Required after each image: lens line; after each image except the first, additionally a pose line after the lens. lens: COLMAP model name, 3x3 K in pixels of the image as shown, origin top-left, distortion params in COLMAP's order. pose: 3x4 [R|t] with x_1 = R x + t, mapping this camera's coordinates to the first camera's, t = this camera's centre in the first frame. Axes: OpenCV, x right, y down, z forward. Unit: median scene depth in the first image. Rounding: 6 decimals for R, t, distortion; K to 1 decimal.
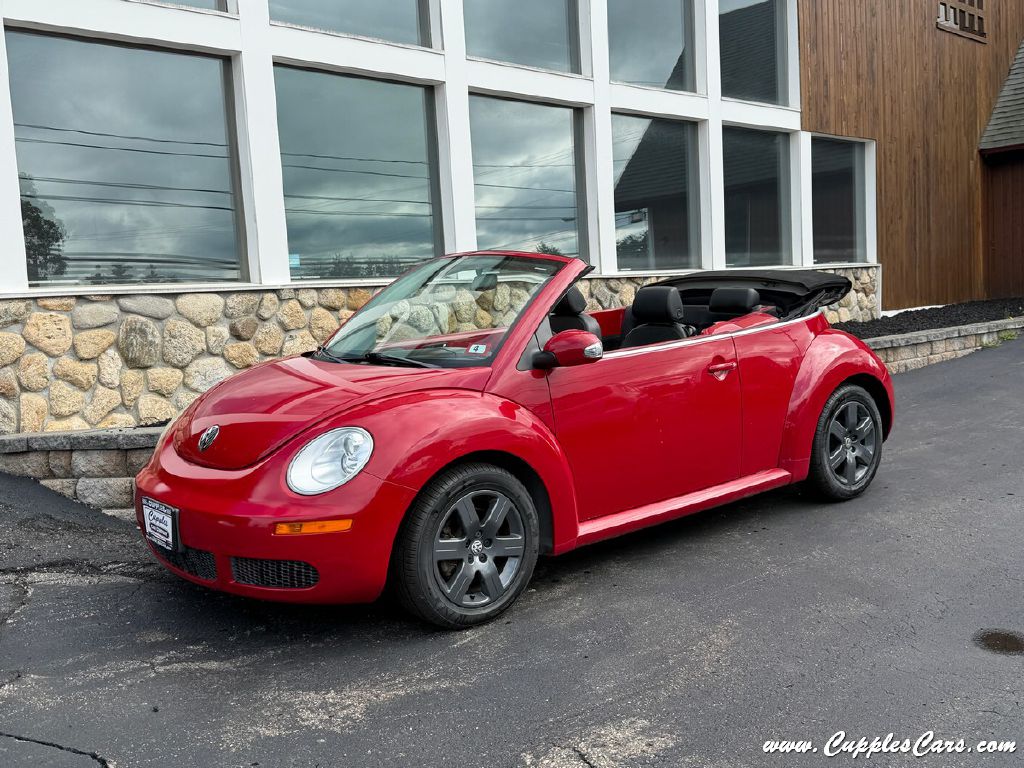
lens RADIAL K [[1027.2, 0, 514.6], [0, 1027.2, 384.4], [0, 0, 1]] dist [0.162918, -0.345676]
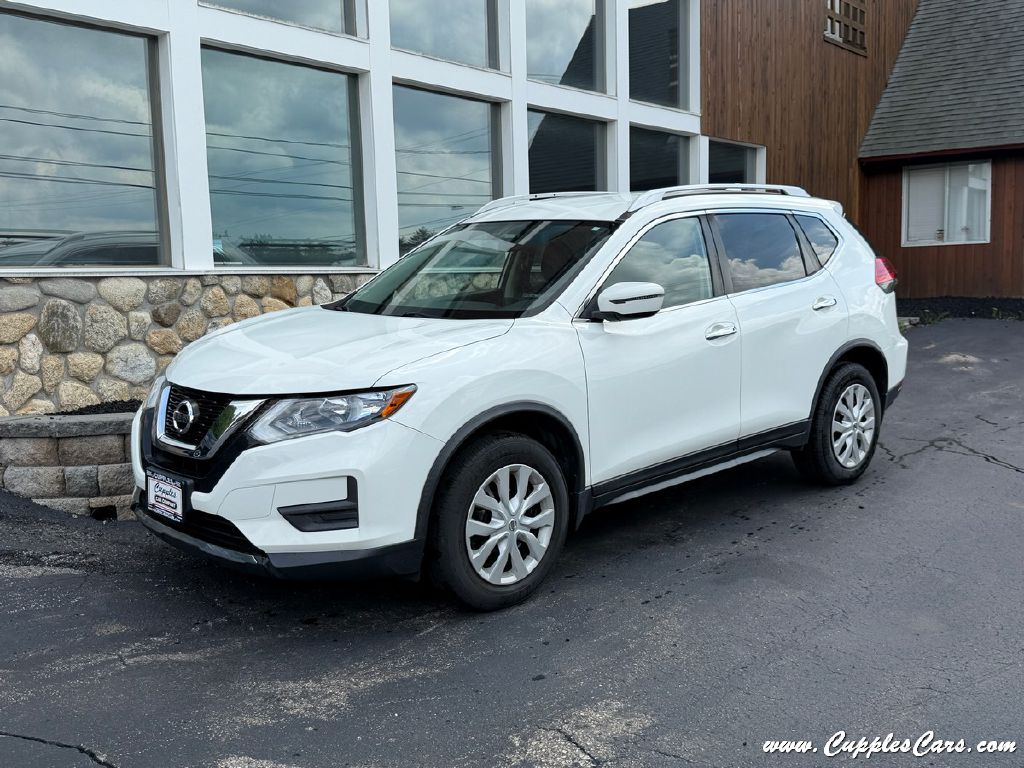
lens RADIAL K [[1024.6, 0, 513.7], [0, 1024.6, 388.5], [0, 0, 1]] dist [0.156549, -0.367773]
pose [[0.992543, 0.015877, 0.120860, -0.056540], [-0.018048, 0.999694, 0.016888, -0.006753], [-0.120555, -0.018943, 0.992526, -0.015735]]
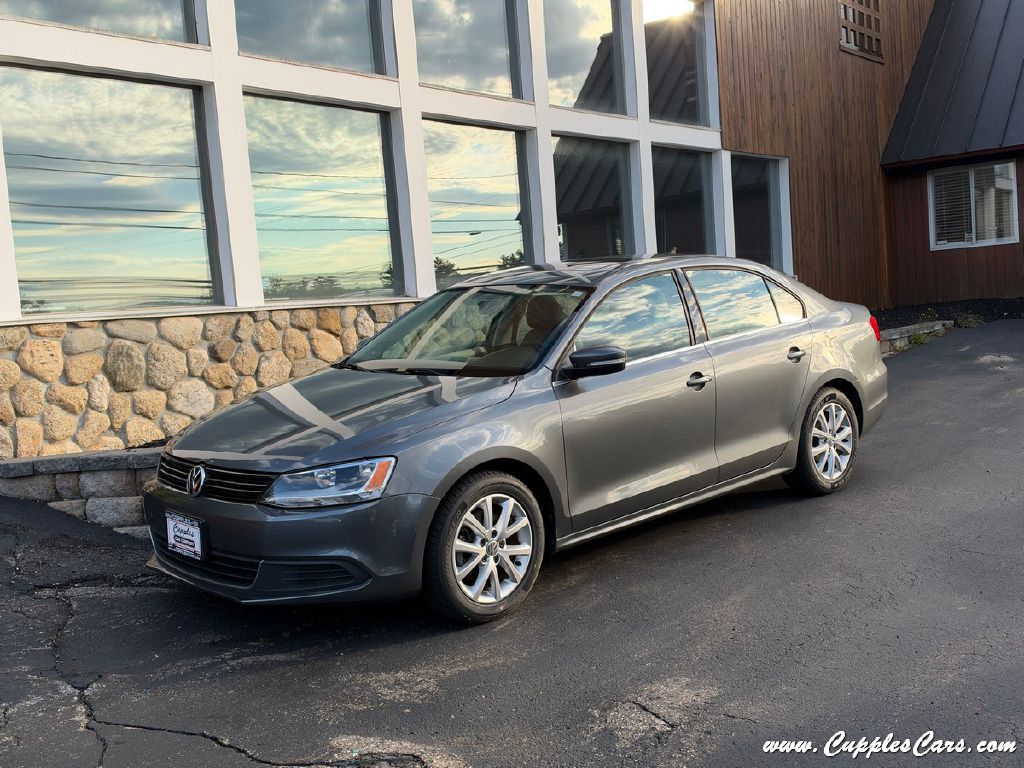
lens RADIAL K [[1058.2, 0, 510.8], [0, 1058.2, 386.5], [0, 0, 1]] dist [0.165508, -0.427830]
pose [[0.994871, -0.028185, 0.097148, -0.086556], [0.029572, 0.999480, -0.012870, 0.004223], [-0.096735, 0.015677, 0.995187, -0.084143]]
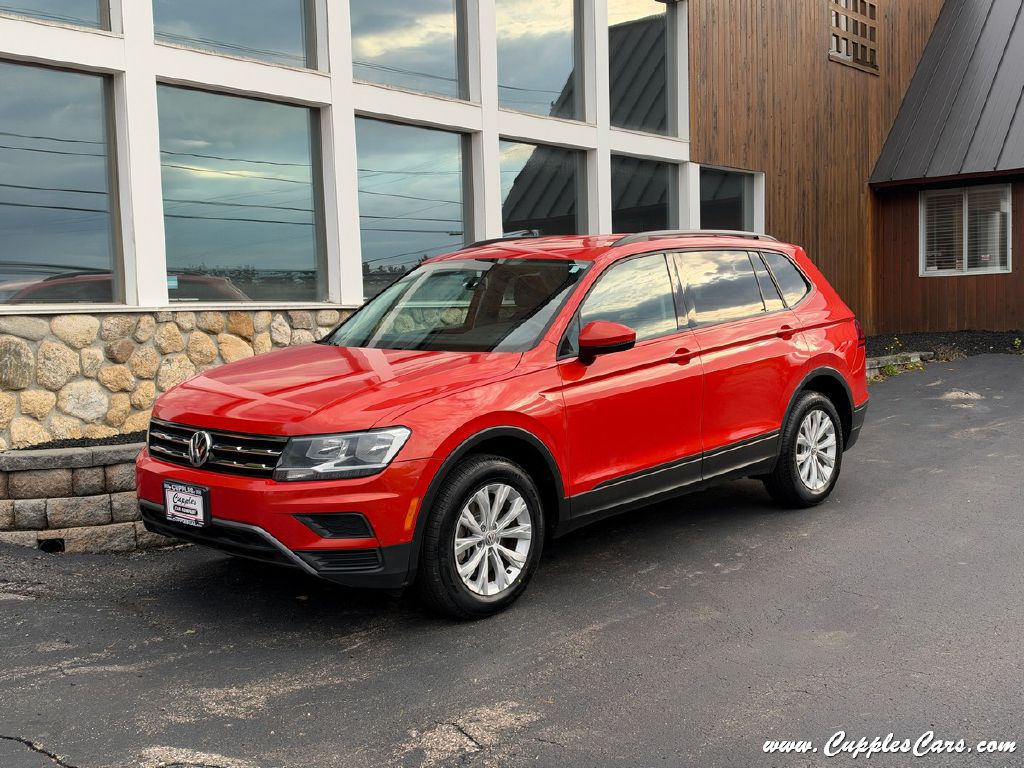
lens RADIAL K [[1159.7, 0, 518.0], [0, 1159.7, 388.2], [0, 0, 1]] dist [0.215522, -0.626285]
pose [[0.993930, 0.016853, 0.108715, -0.009507], [-0.014319, 0.999608, -0.024048, 0.002196], [-0.109078, 0.022345, 0.993782, -0.150453]]
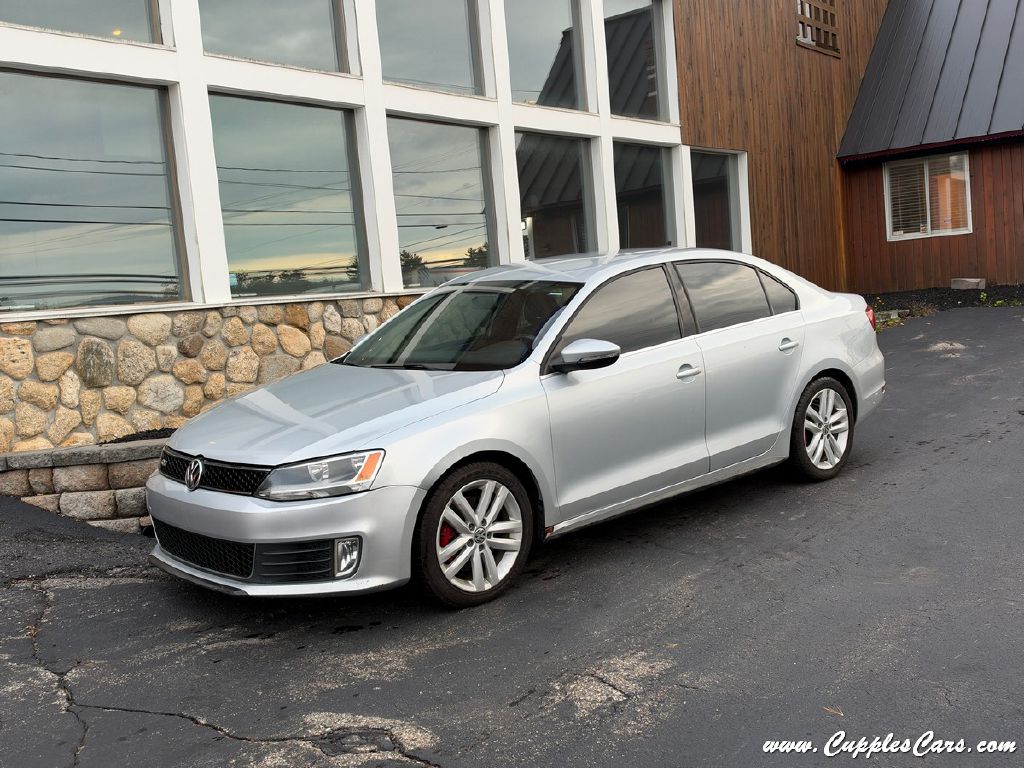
lens RADIAL K [[1058.2, 0, 510.8], [0, 1058.2, 386.5], [0, 0, 1]] dist [0.165508, -0.427830]
pose [[0.991192, -0.040627, 0.126047, -0.085502], [0.041617, 0.999120, -0.005228, 0.005776], [-0.125723, 0.010427, 0.992011, -0.112201]]
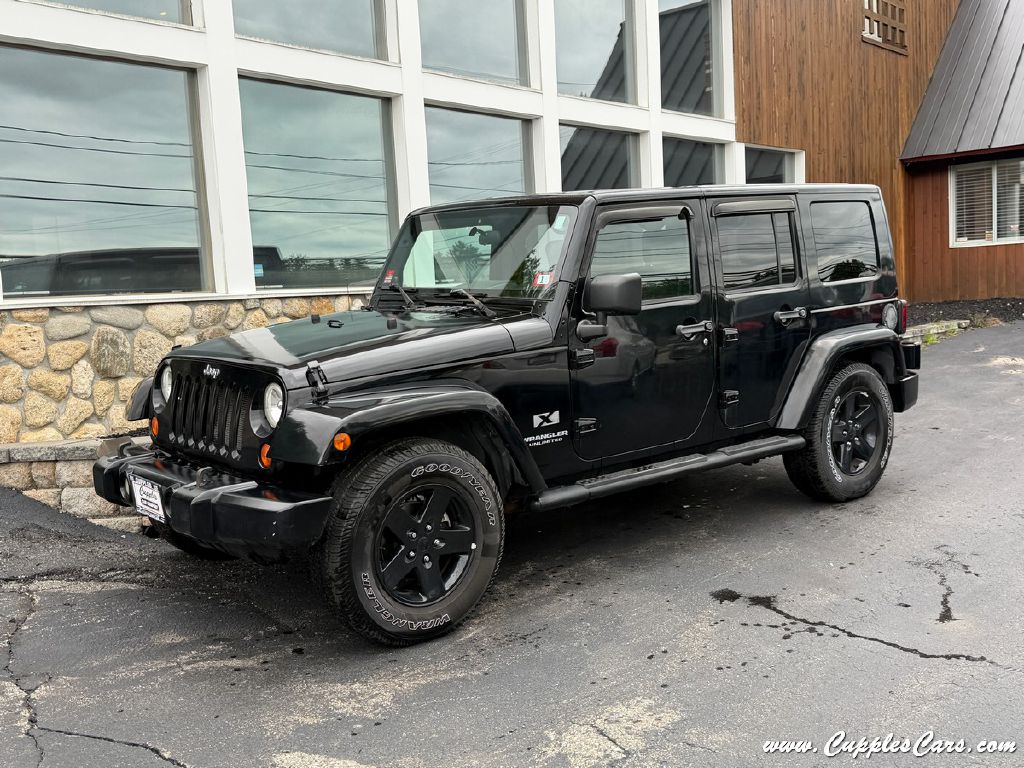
lens RADIAL K [[1054.8, 0, 510.1], [0, 1054.8, 385.1], [0, 0, 1]] dist [0.174457, -0.395113]
pose [[0.997017, -0.005350, 0.076995, -0.054354], [0.005354, 0.999986, 0.000156, -0.007269], [-0.076995, 0.000257, 0.997031, -0.063553]]
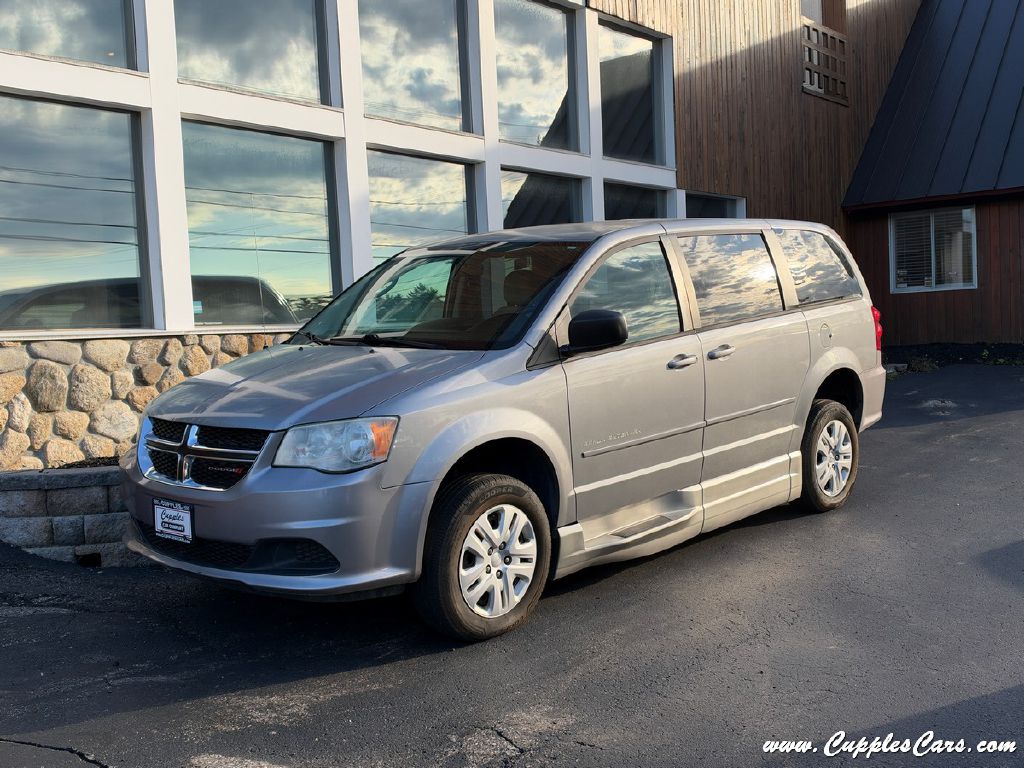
lens RADIAL K [[1086.4, 0, 514.6], [0, 1086.4, 382.3], [0, 0, 1]] dist [0.186311, -0.497494]
pose [[0.993149, 0.004507, 0.116765, -0.031336], [0.000614, 0.999041, -0.043780, 0.002997], [-0.116851, 0.043552, 0.992194, -0.130644]]
